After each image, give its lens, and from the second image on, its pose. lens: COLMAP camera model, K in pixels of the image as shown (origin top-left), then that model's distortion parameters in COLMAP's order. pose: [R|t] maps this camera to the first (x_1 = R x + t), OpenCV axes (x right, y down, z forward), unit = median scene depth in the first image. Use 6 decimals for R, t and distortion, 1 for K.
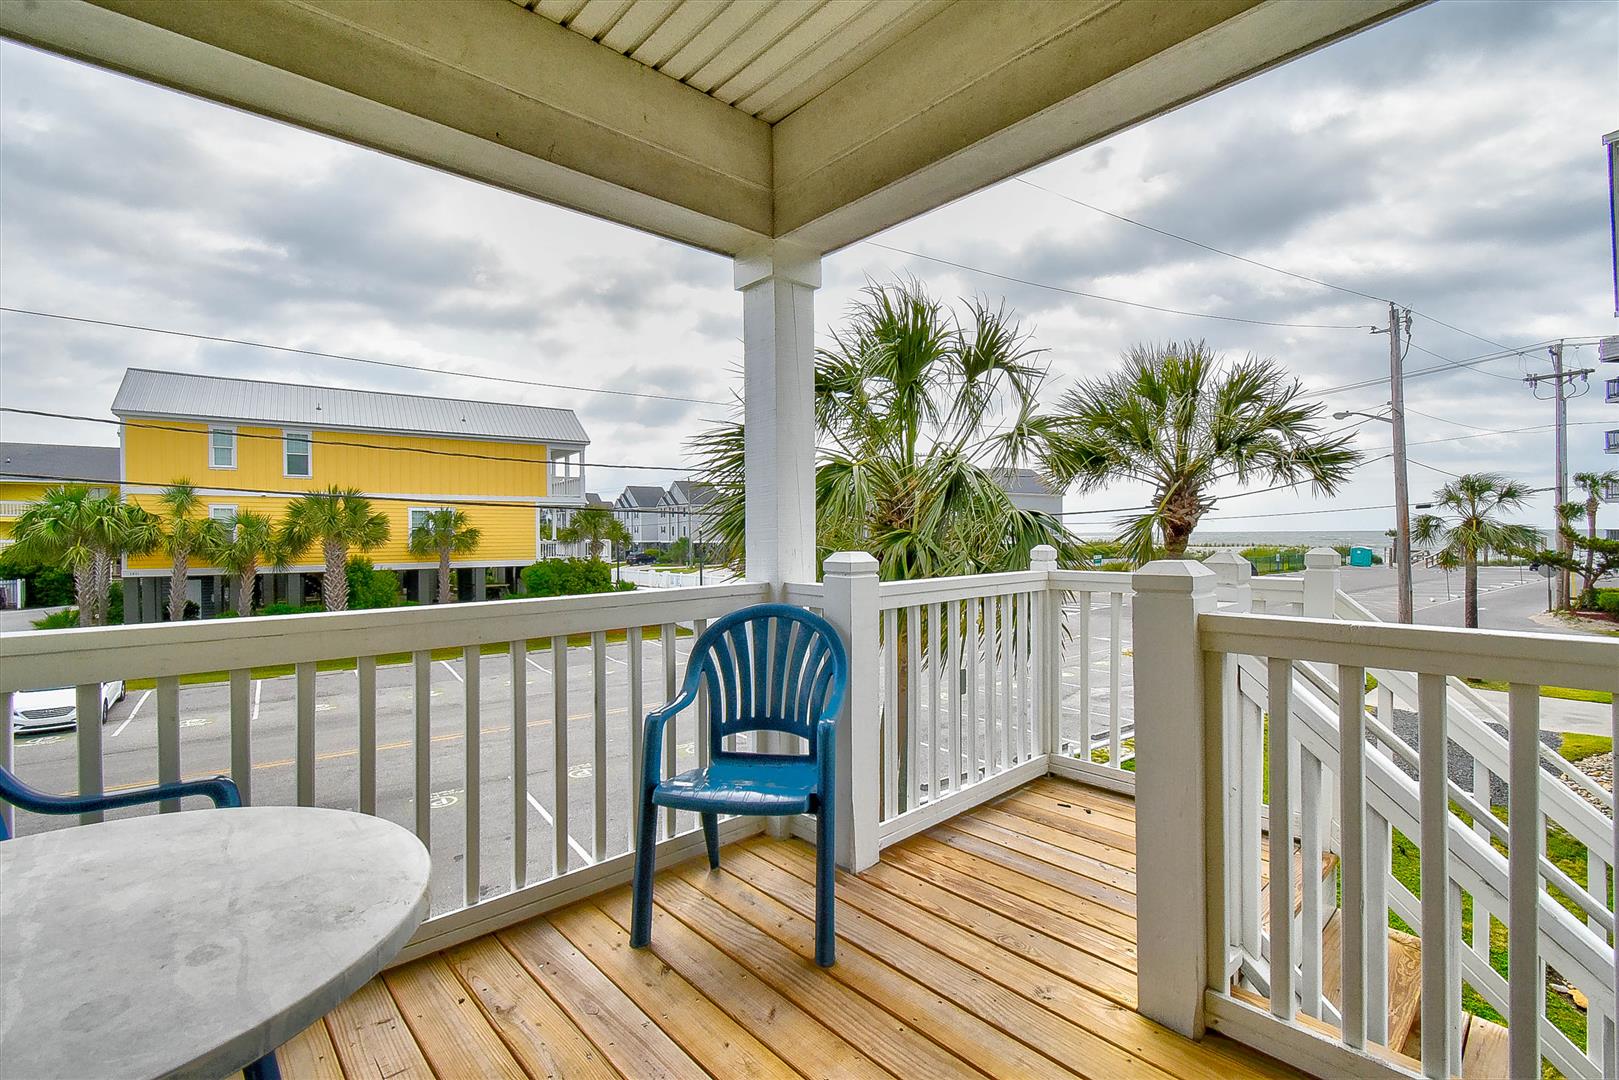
lens RADIAL K [[725.5, 0, 807.8], [0, 725.5, 538.6], [0, 0, 1]] dist [0.005416, -0.002348]
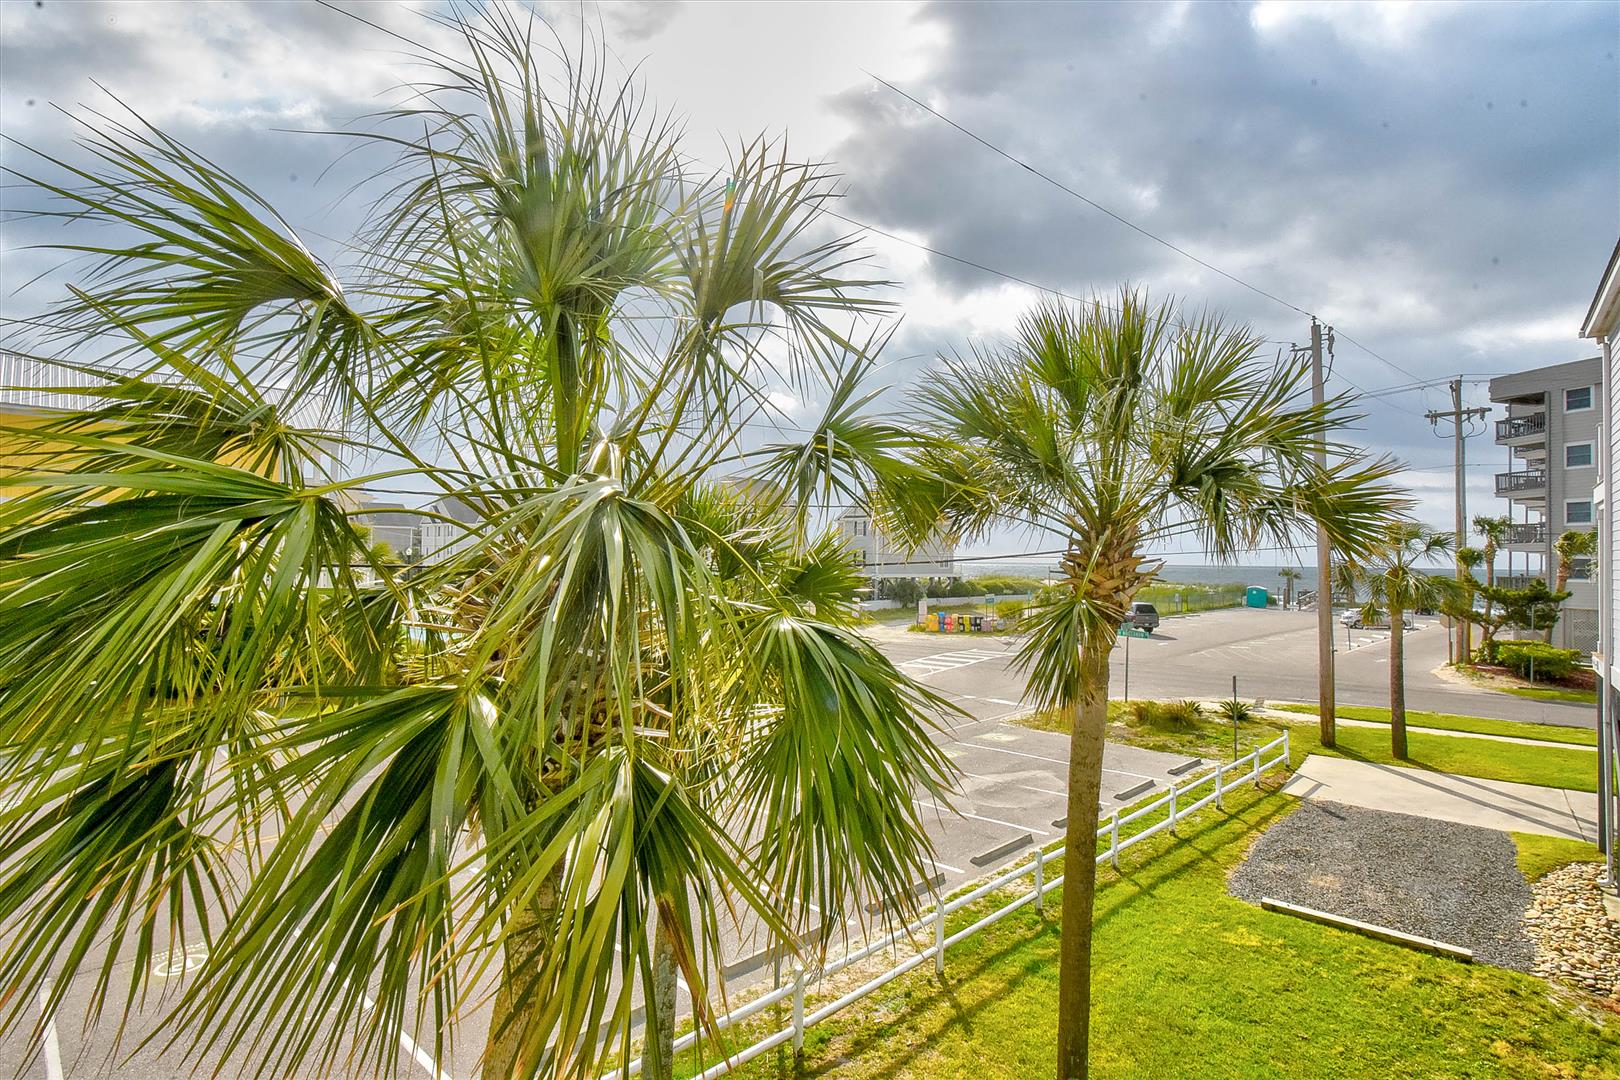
lens RADIAL K [[815.8, 0, 811.4], [0, 815.8, 541.5], [0, 0, 1]] dist [-0.000801, -0.001548]
pose [[0.987022, 0.023209, 0.158900, 0.064289], [-0.018883, 0.999410, -0.028684, -0.018073], [-0.159472, 0.025311, 0.986878, 0.144318]]
